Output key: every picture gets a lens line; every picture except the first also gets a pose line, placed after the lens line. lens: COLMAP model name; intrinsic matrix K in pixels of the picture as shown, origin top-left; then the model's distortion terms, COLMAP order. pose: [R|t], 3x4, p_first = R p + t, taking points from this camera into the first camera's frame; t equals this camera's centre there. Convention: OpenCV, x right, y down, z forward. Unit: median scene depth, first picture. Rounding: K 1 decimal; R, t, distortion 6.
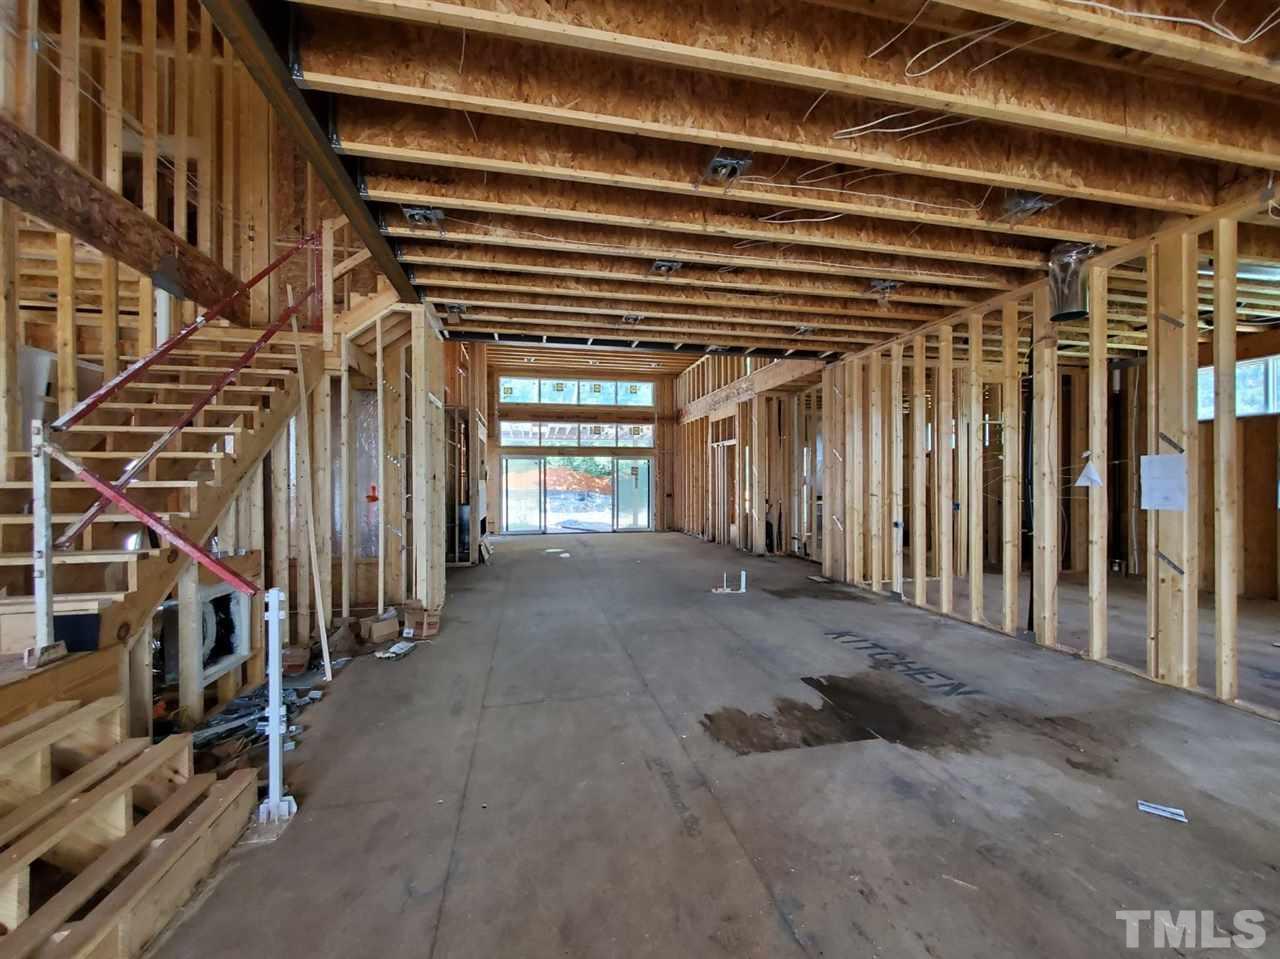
lens RADIAL K [[506.7, 0, 641.6], [0, 506.7, 481.5], [0, 0, 1]] dist [0.000188, -0.000132]
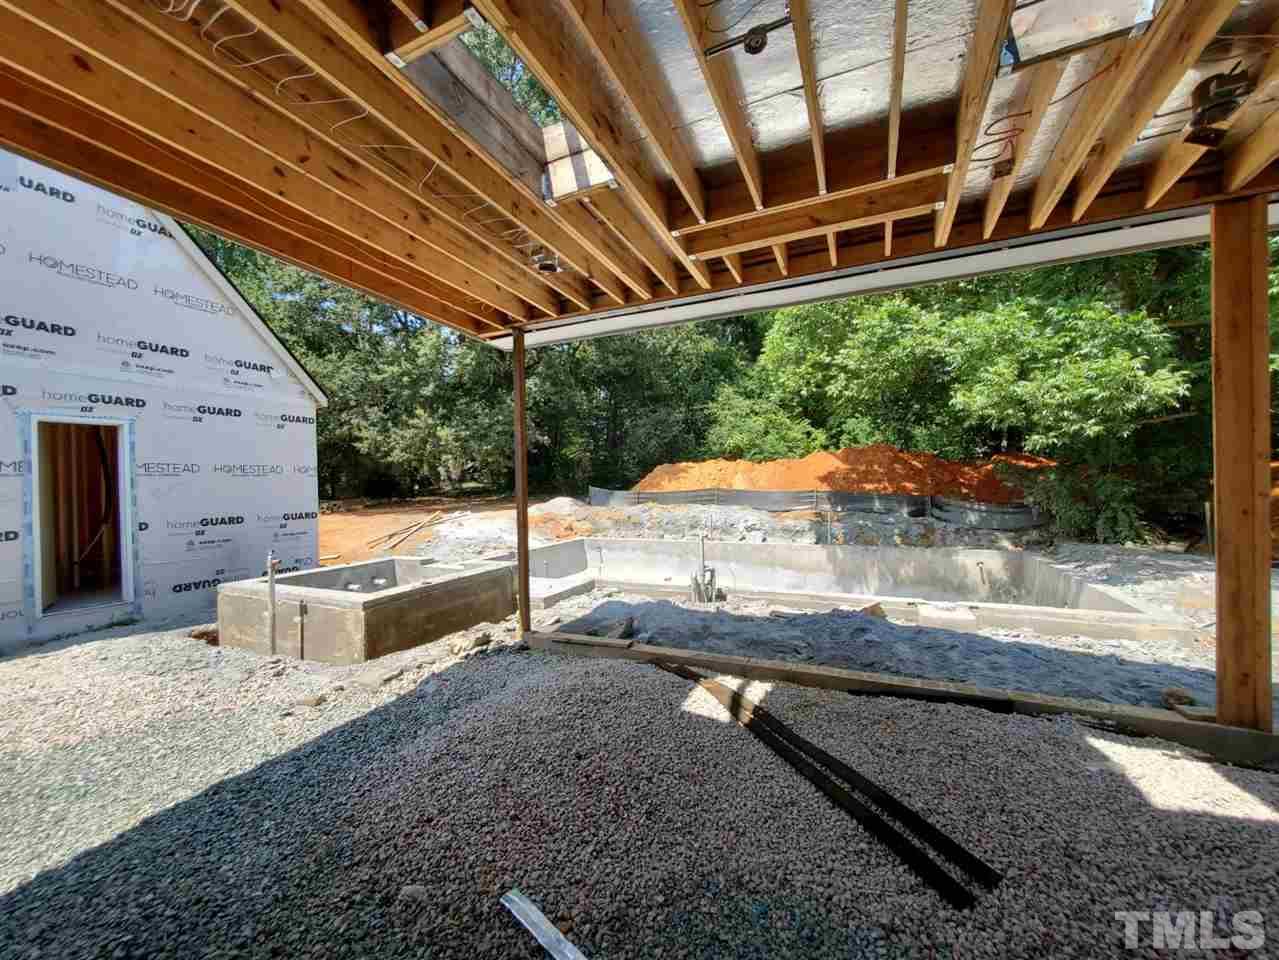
lens RADIAL K [[506.3, 0, 638.5], [0, 506.3, 479.9], [0, 0, 1]] dist [0.000188, -0.000132]
pose [[0.804515, -0.008298, -0.593875, -0.196988], [0.014588, 0.999877, 0.005791, 0.000923], [0.593753, -0.013323, 0.804537, 1.770474]]
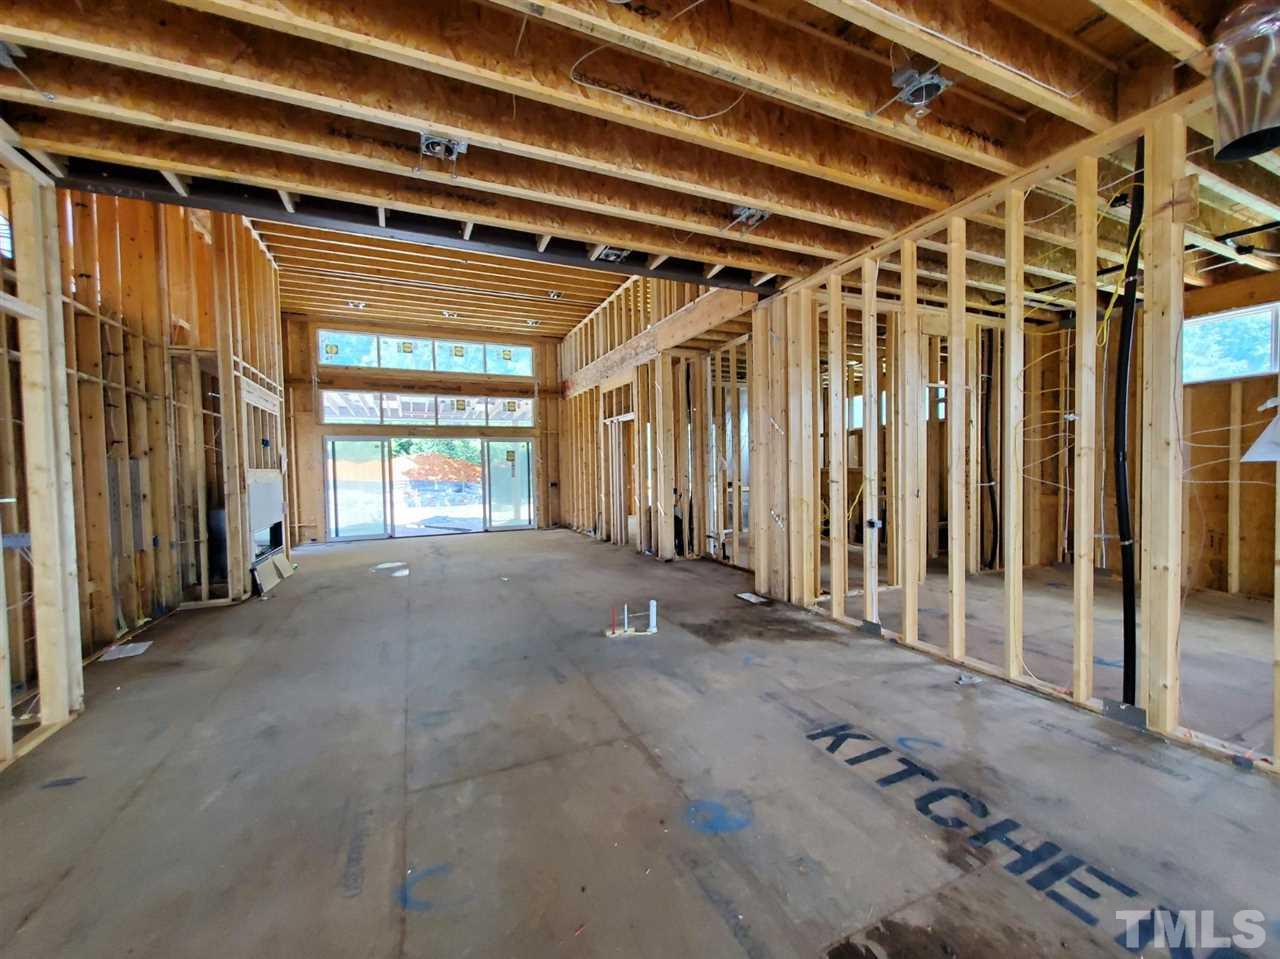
lens RADIAL K [[506.7, 0, 643.2], [0, 506.7, 484.9], [0, 0, 1]] dist [0.000188, -0.000132]
pose [[0.977968, -0.022063, 0.207586, 0.040648], [0.015212, 0.999287, 0.034545, 0.002536], [-0.208200, -0.030626, 0.977607, 0.269647]]
